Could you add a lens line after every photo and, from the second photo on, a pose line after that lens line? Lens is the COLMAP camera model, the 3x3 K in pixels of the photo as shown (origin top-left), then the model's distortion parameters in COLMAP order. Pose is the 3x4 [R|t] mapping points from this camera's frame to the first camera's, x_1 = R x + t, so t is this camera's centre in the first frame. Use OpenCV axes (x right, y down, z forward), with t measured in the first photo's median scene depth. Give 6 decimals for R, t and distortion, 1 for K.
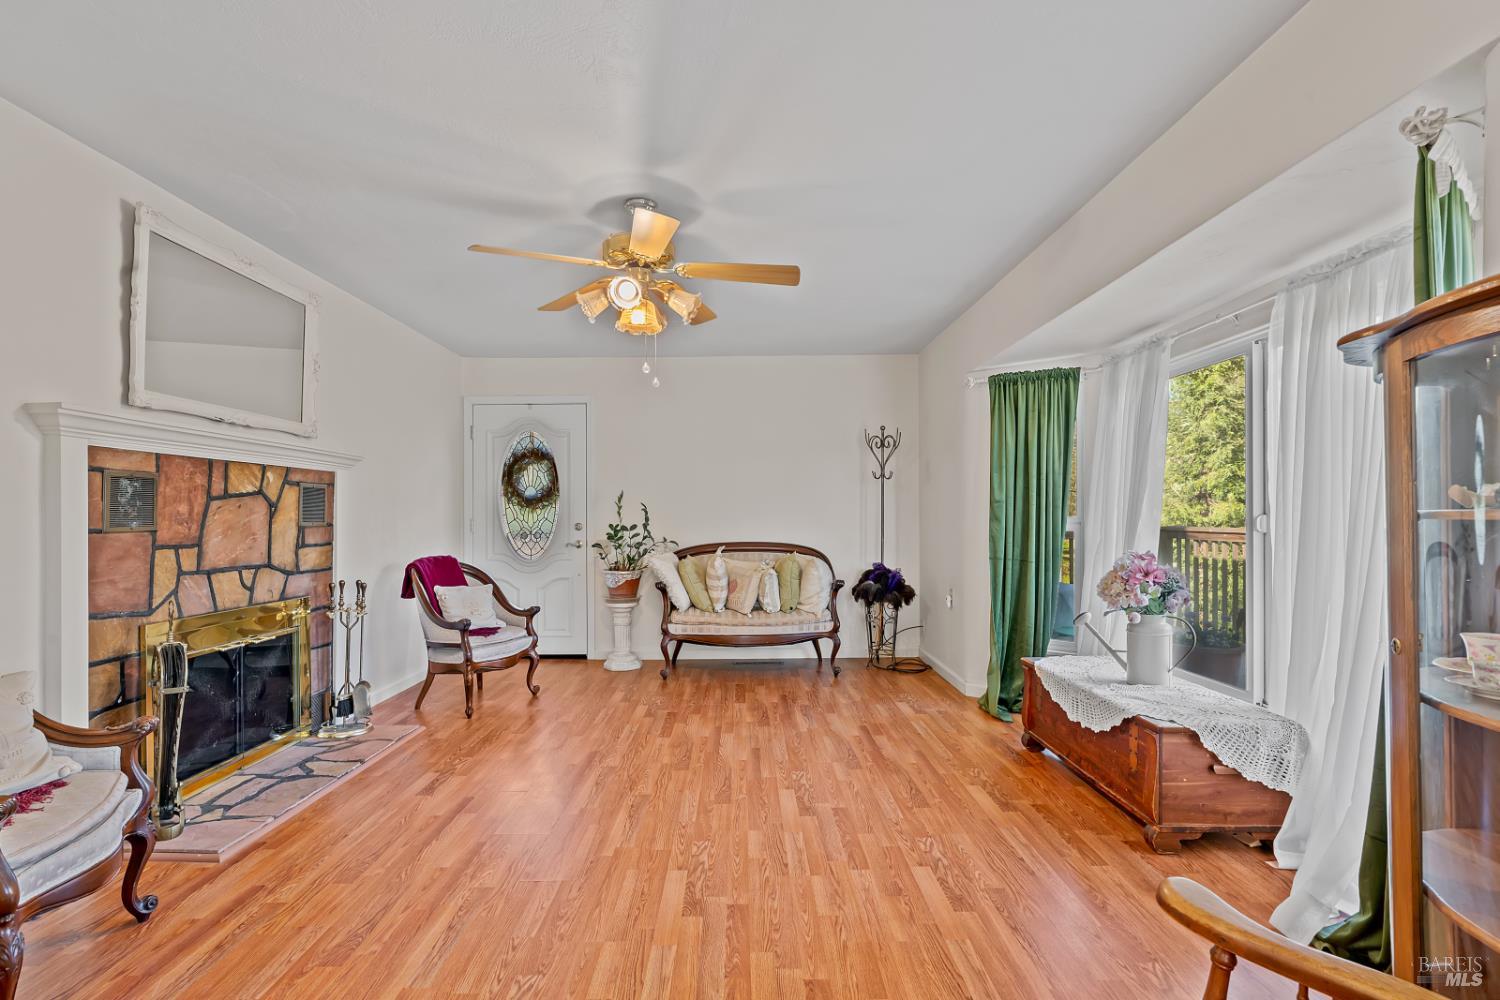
lens RADIAL K [[681.7, 0, 743.5], [0, 681.7, 509.3], [0, 0, 1]] dist [-0.010427, 0.004597]
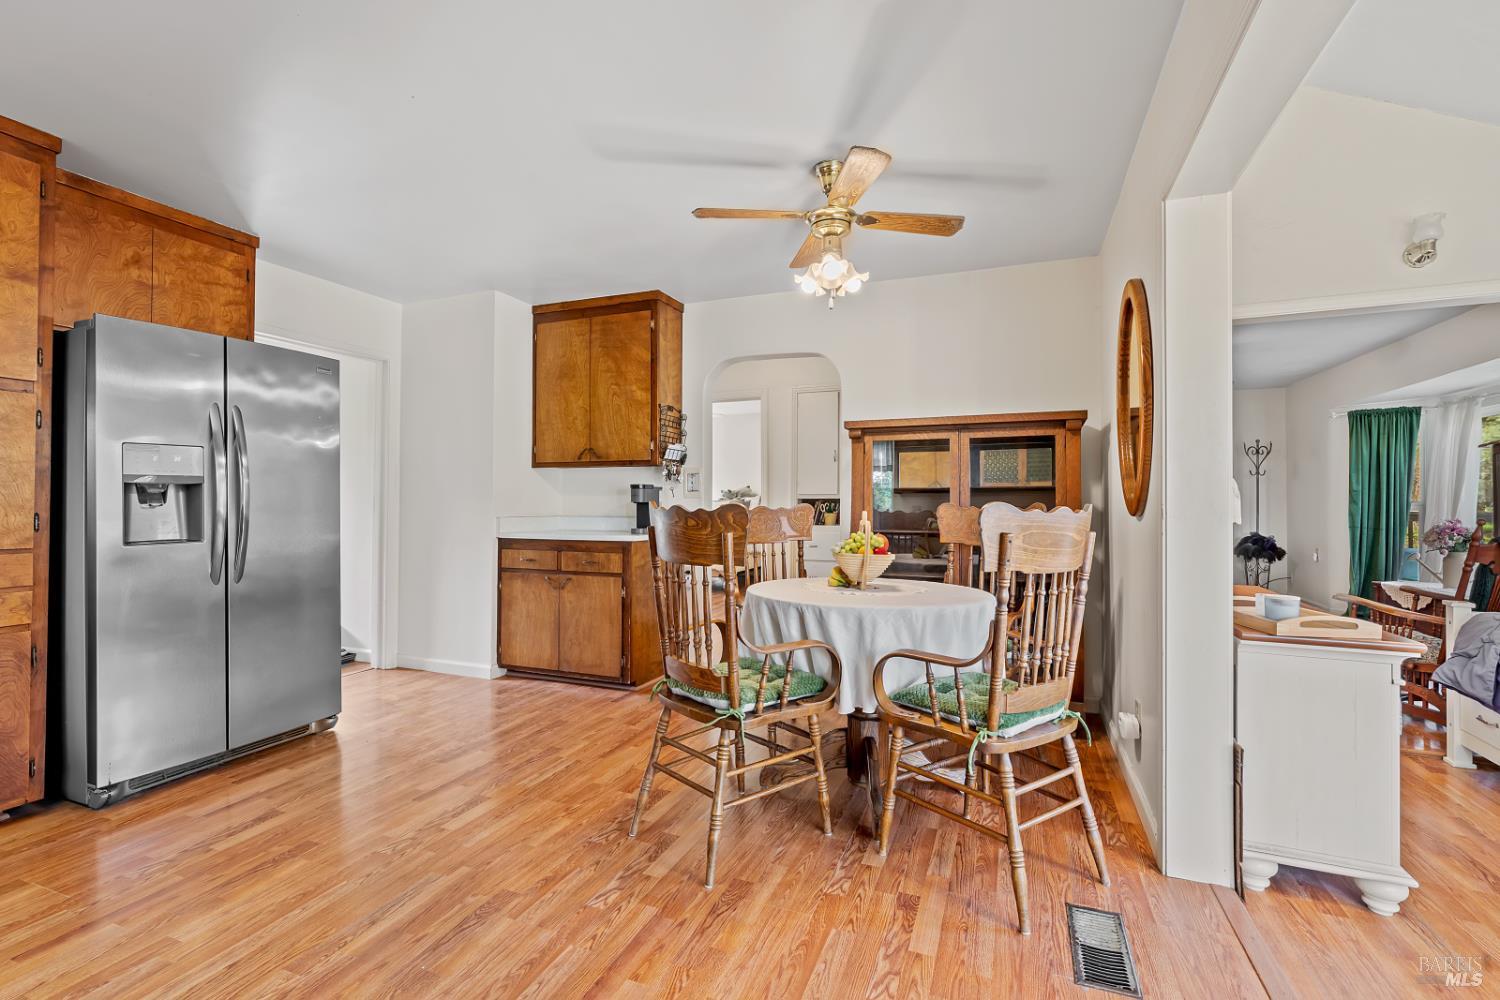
lens RADIAL K [[681.7, 0, 736.1], [0, 681.7, 491.6], [0, 0, 1]] dist [-0.010427, 0.004597]
pose [[0.925872, 0.000249, -0.377836, -0.304662], [-0.001994, 0.999989, -0.004227, -0.000938], [0.377831, 0.004667, 0.925863, -0.839305]]
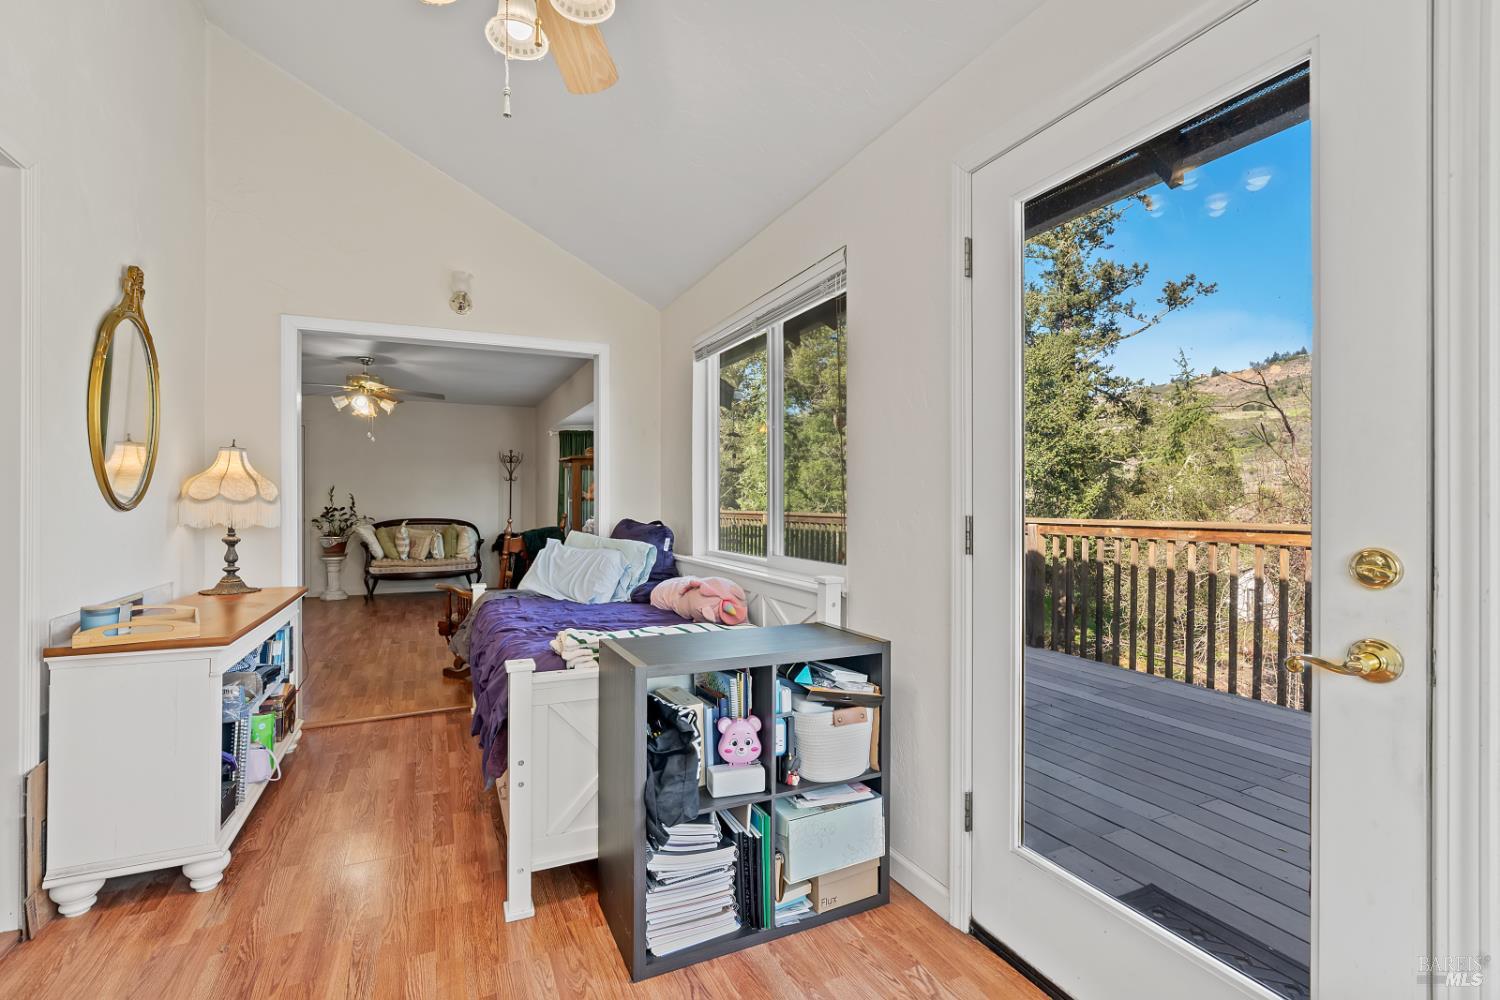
lens RADIAL K [[681.7, 0, 762.5], [0, 681.7, 505.7], [0, 0, 1]] dist [-0.010427, 0.004597]
pose [[0.896683, 0.002417, 0.442667, 0.013776], [-0.008166, 0.999905, 0.011083, -0.006408], [-0.442598, -0.013553, 0.896618, -0.863932]]
